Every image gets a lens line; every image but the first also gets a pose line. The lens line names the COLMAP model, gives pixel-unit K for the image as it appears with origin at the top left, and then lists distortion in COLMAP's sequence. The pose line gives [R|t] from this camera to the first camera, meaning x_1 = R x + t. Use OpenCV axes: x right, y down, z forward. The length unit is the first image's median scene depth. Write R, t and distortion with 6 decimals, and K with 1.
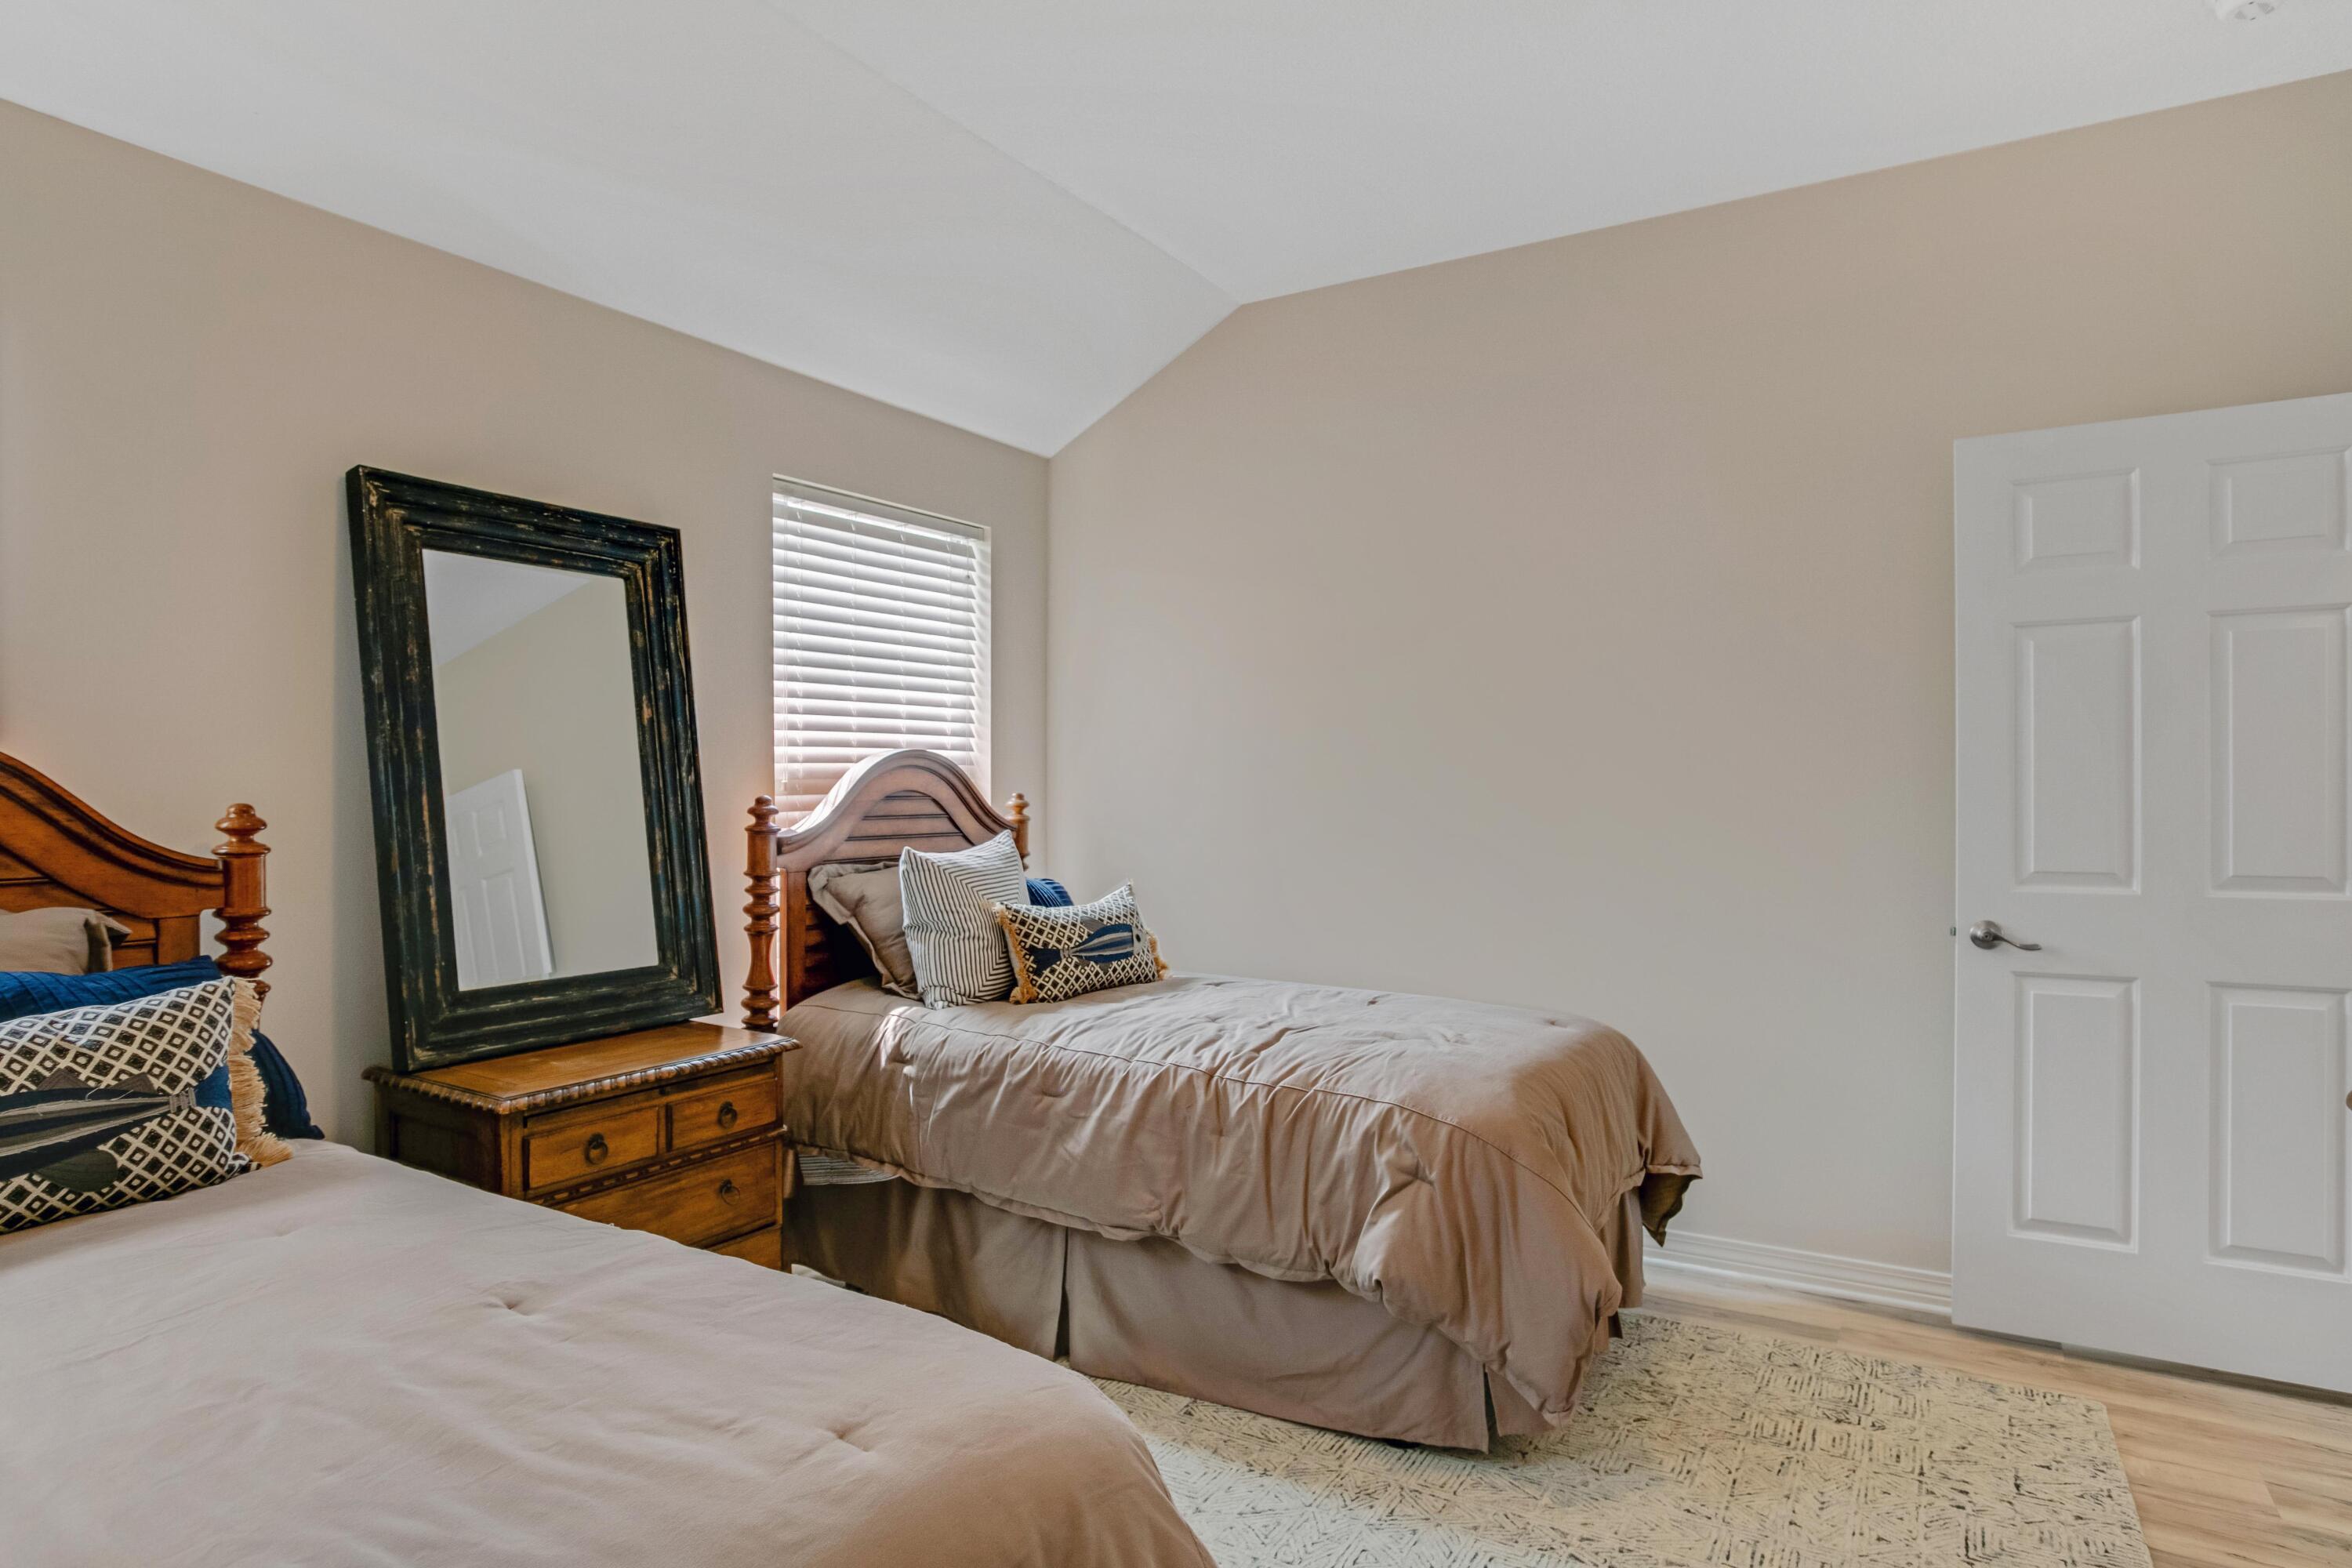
lens RADIAL K [[1286.5, 0, 1190.8], [0, 1286.5, 793.1], [0, 0, 1]] dist [-0.036441, 0.014330]
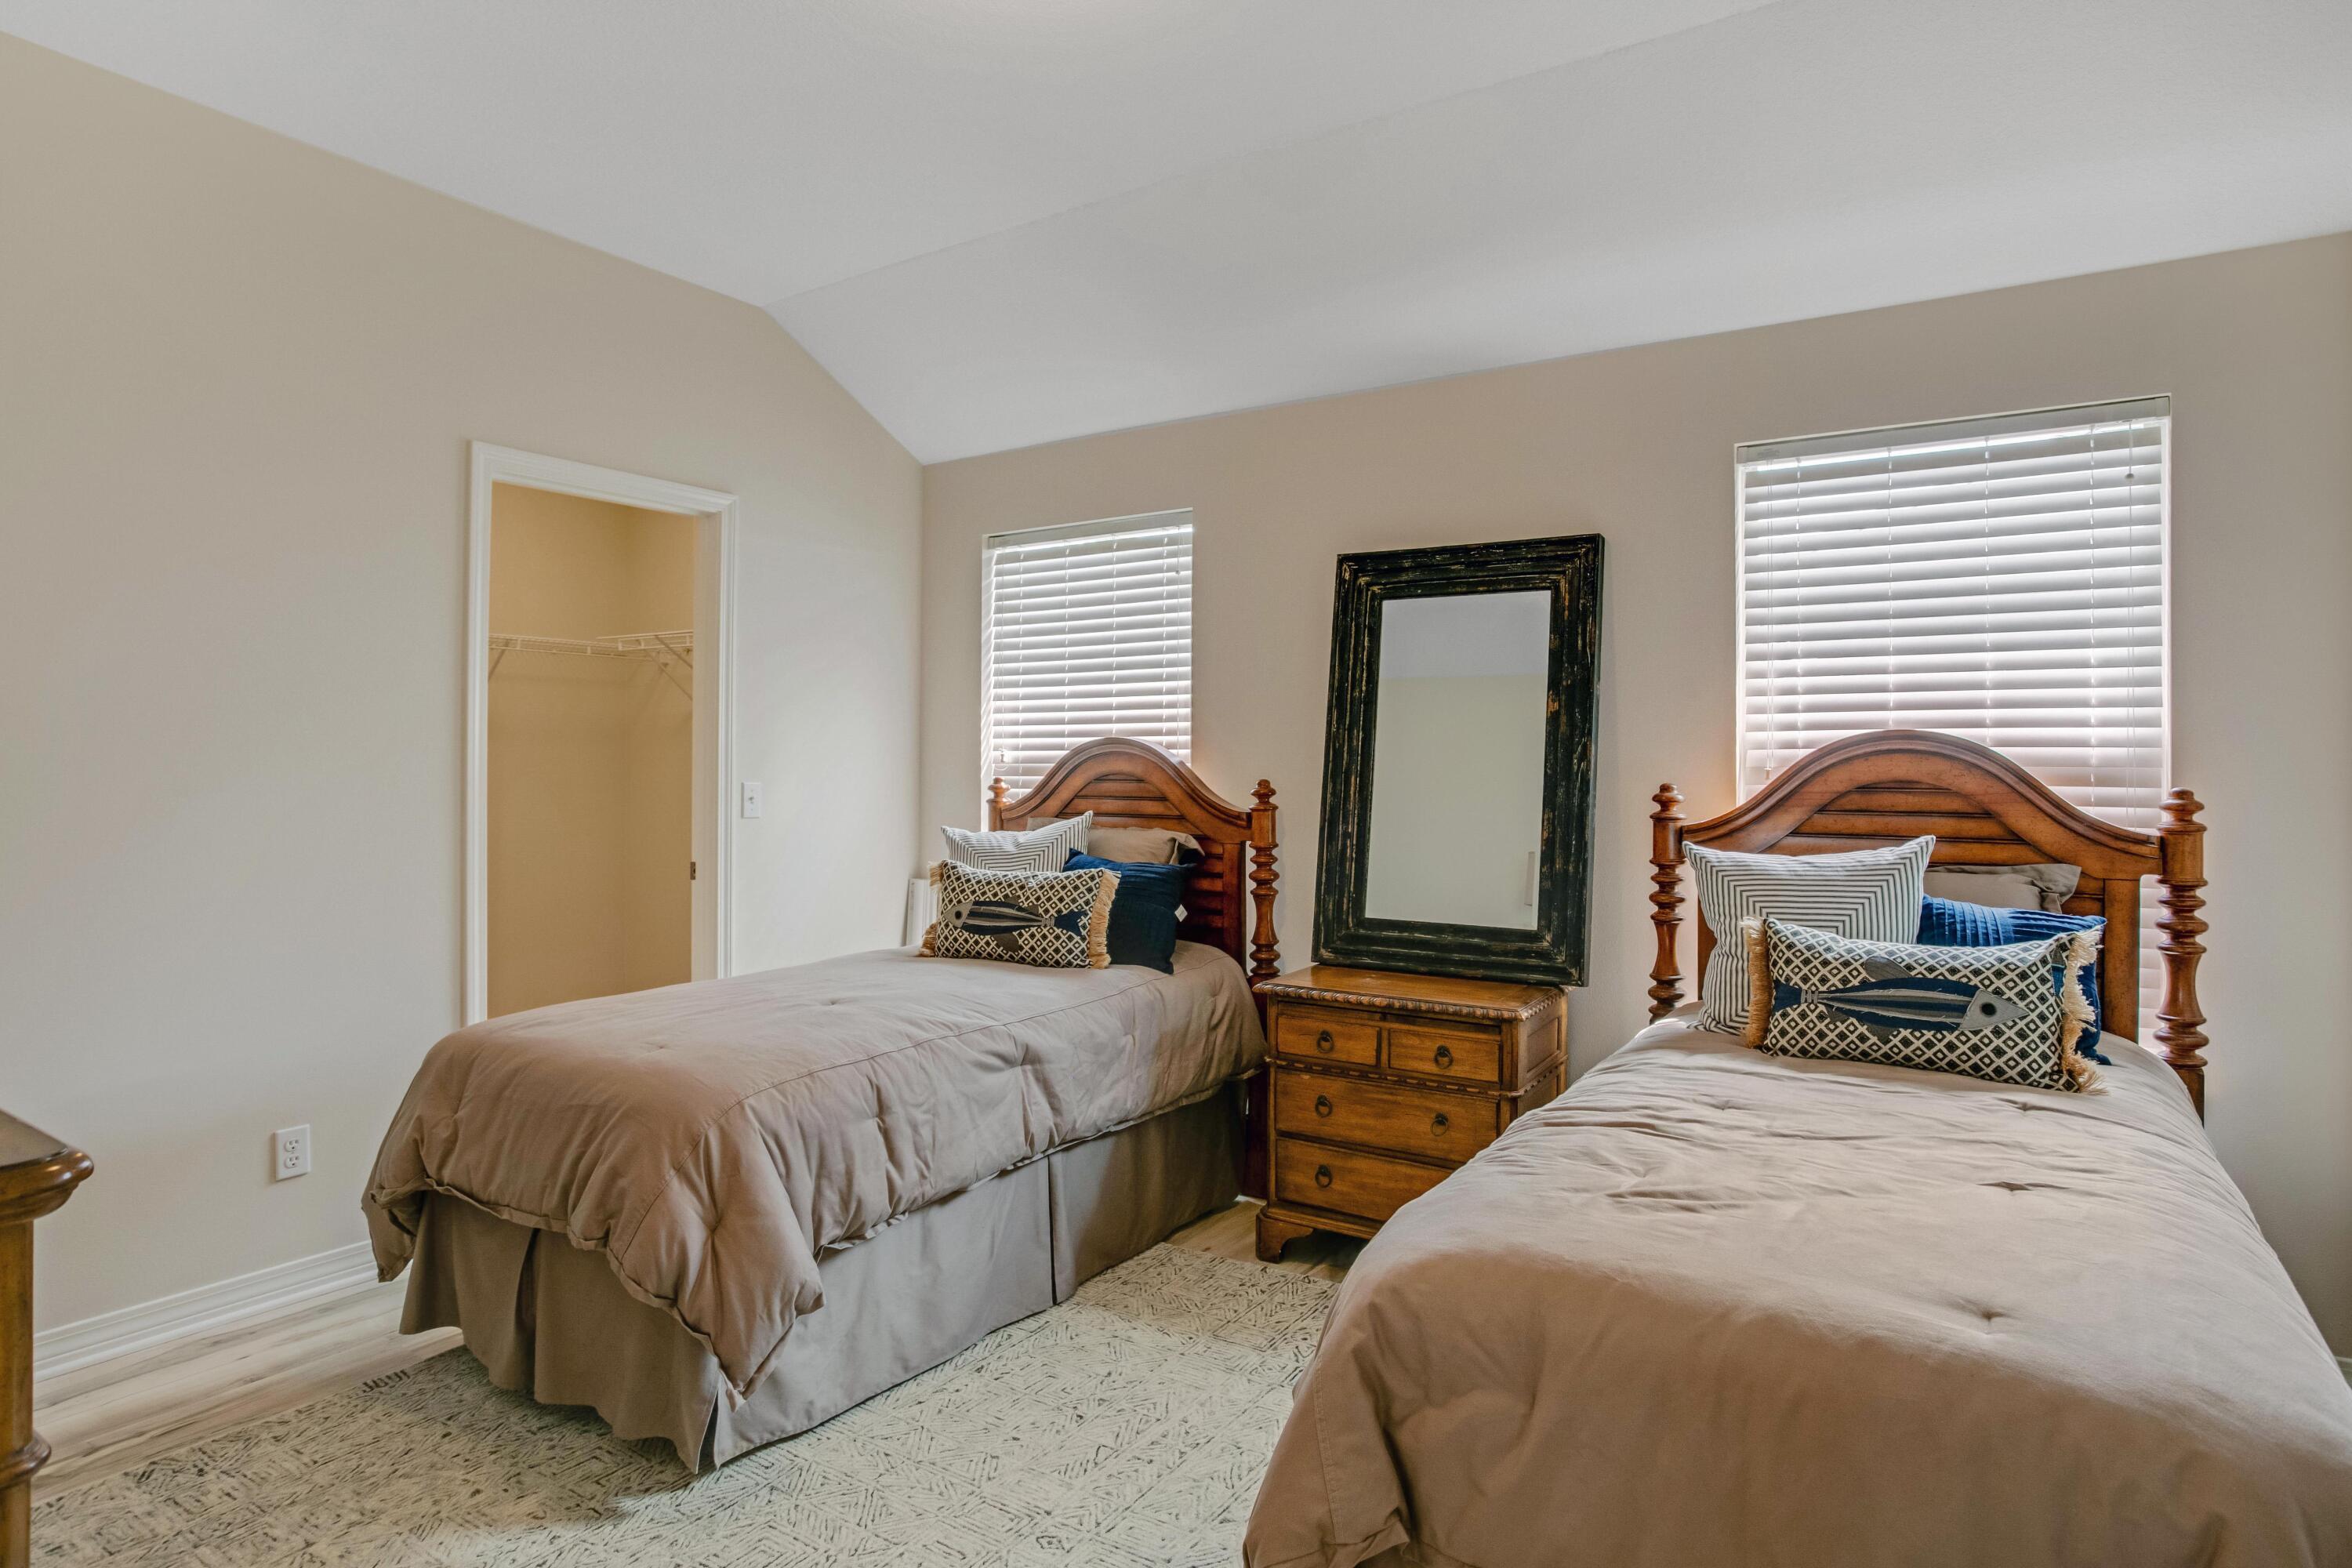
lens RADIAL K [[1286.5, 0, 1186.9], [0, 1286.5, 769.2], [0, 0, 1]] dist [-0.036441, 0.014330]
pose [[-0.003340, 0.000861, -0.999994, 0.739188], [-0.017529, 0.999846, 0.000919, -0.003602], [0.999841, 0.017532, -0.003324, 0.720571]]
